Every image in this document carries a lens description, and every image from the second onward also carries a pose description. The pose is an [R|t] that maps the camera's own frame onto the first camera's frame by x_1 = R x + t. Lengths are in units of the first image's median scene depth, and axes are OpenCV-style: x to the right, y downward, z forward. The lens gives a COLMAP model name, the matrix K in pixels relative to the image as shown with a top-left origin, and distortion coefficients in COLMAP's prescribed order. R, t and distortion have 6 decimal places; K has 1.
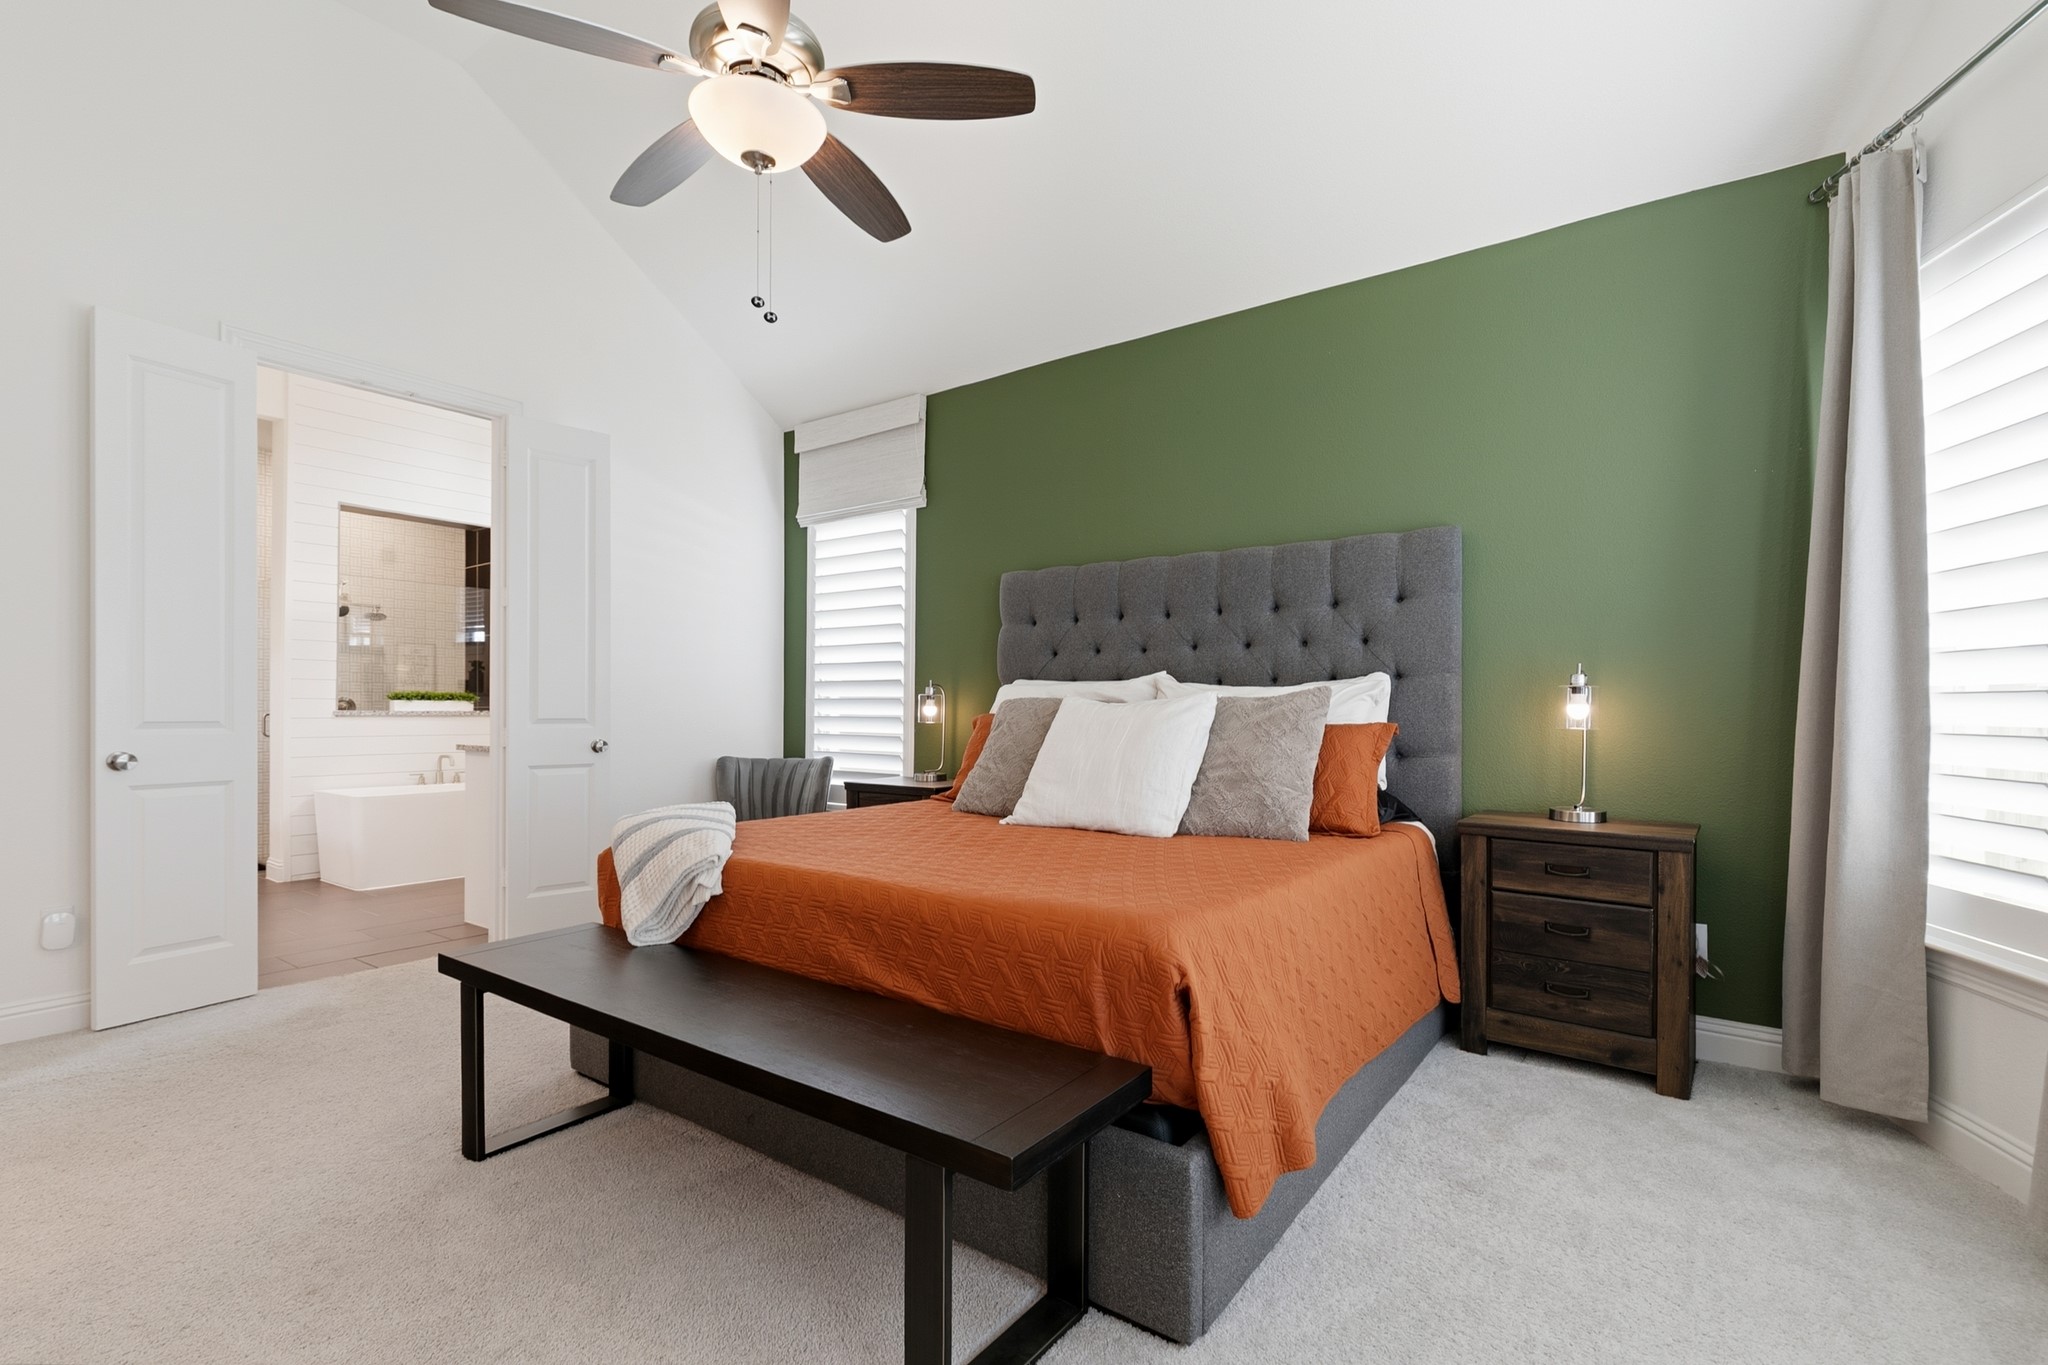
lens RADIAL K [[928.0, 0, 1011.5], [0, 928.0, 709.8], [0, 0, 1]] dist [0.010589, -0.000295]
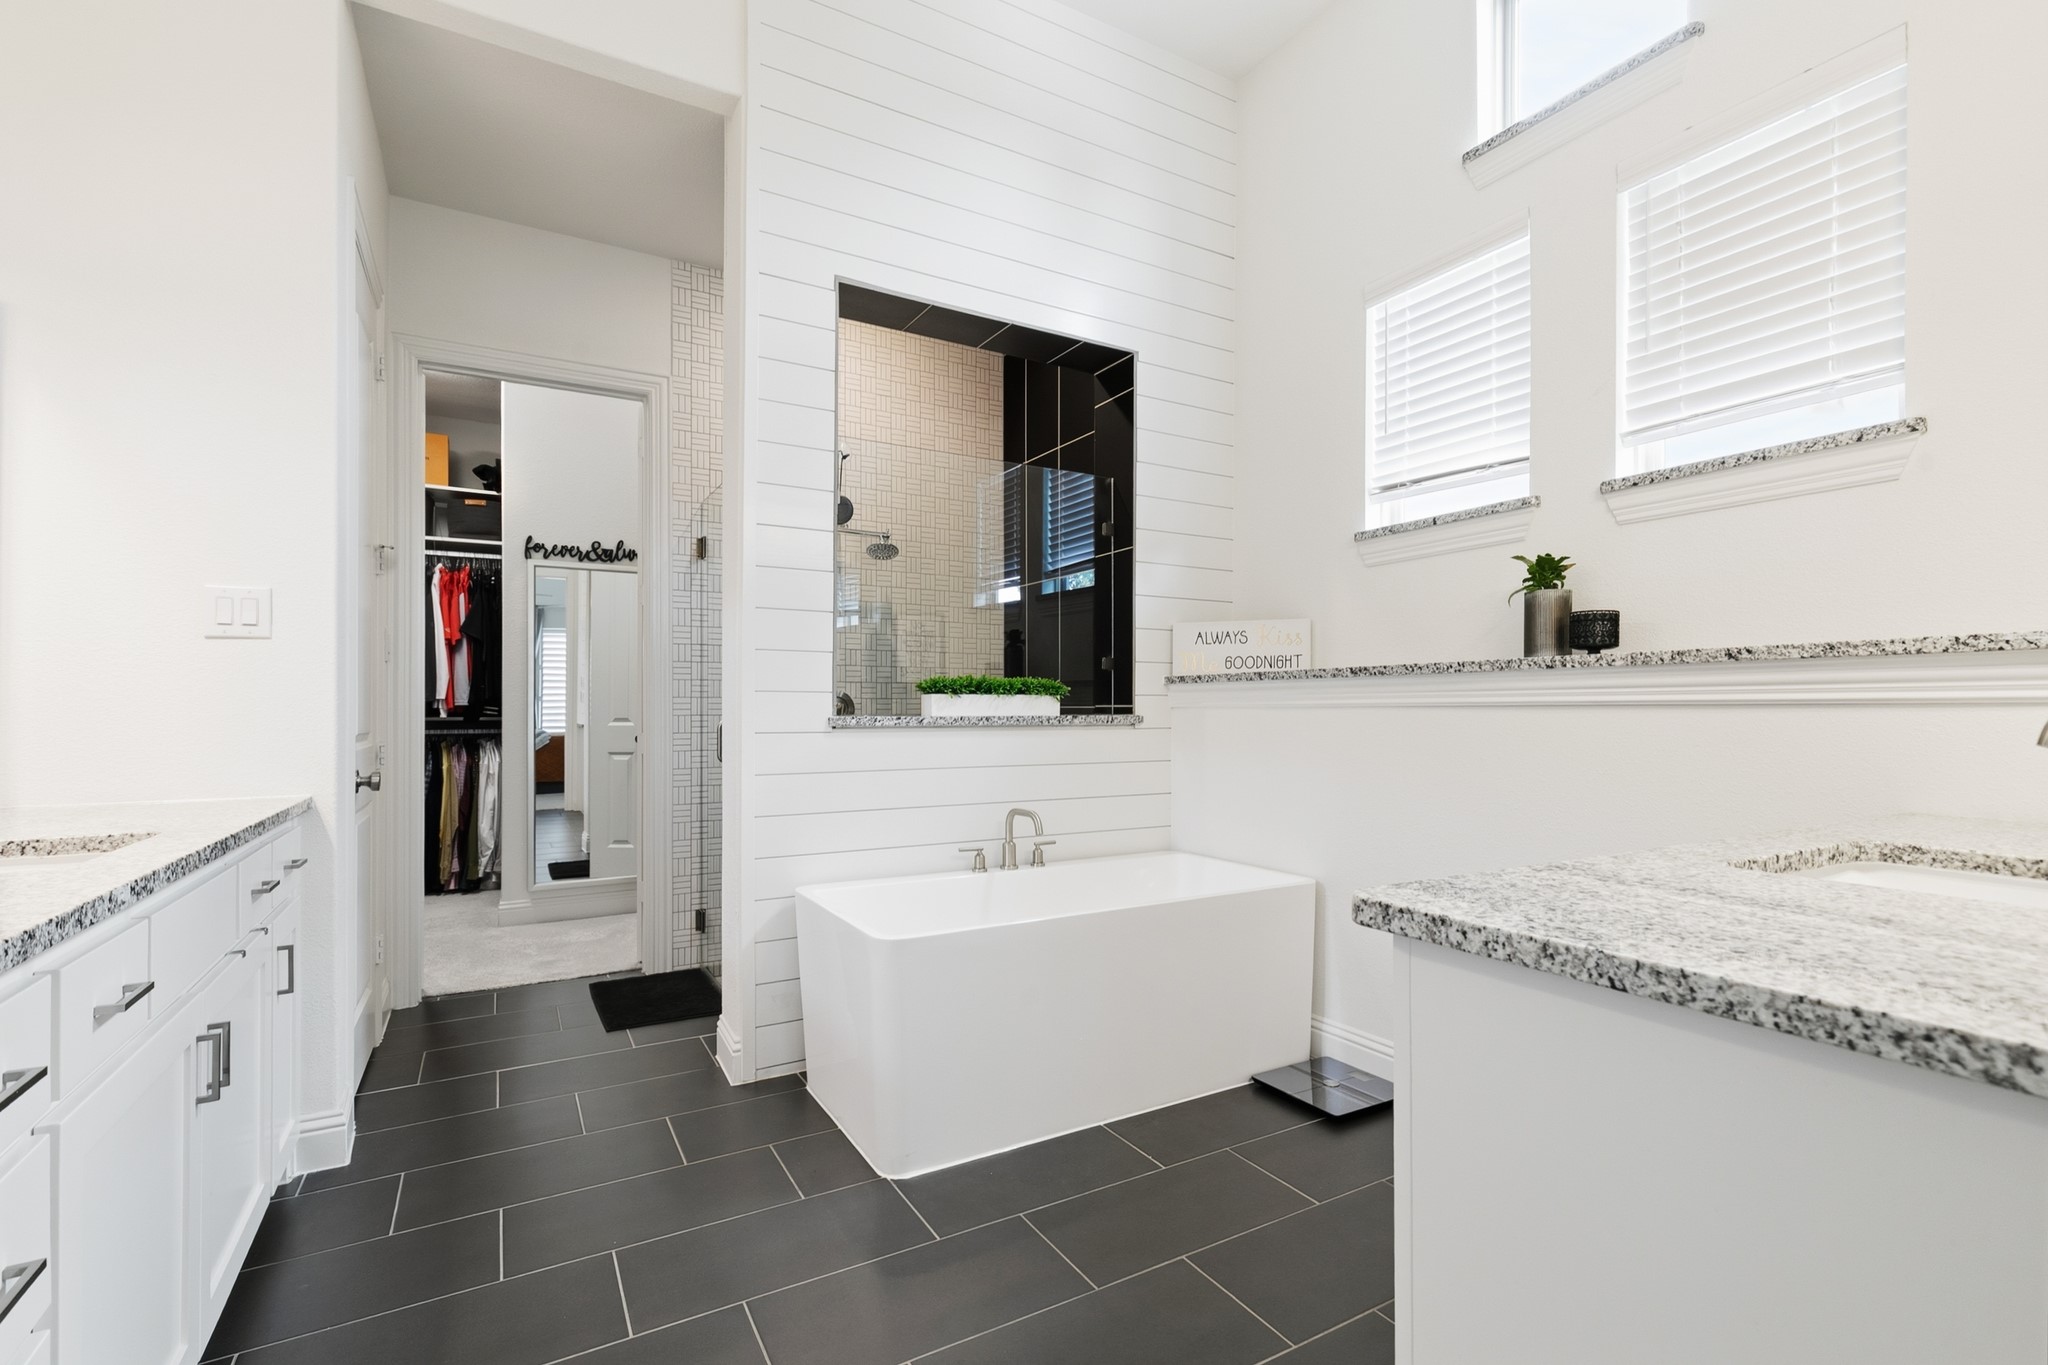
lens RADIAL K [[927.0, 0, 1022.2], [0, 927.0, 698.6], [0, 0, 1]] dist [0.001105, -0.000605]
pose [[0.919391, -0.011644, -0.393172, -0.425640], [0.006506, 0.999875, -0.014400, -0.000820], [0.393290, 0.010682, 0.919352, 0.571985]]
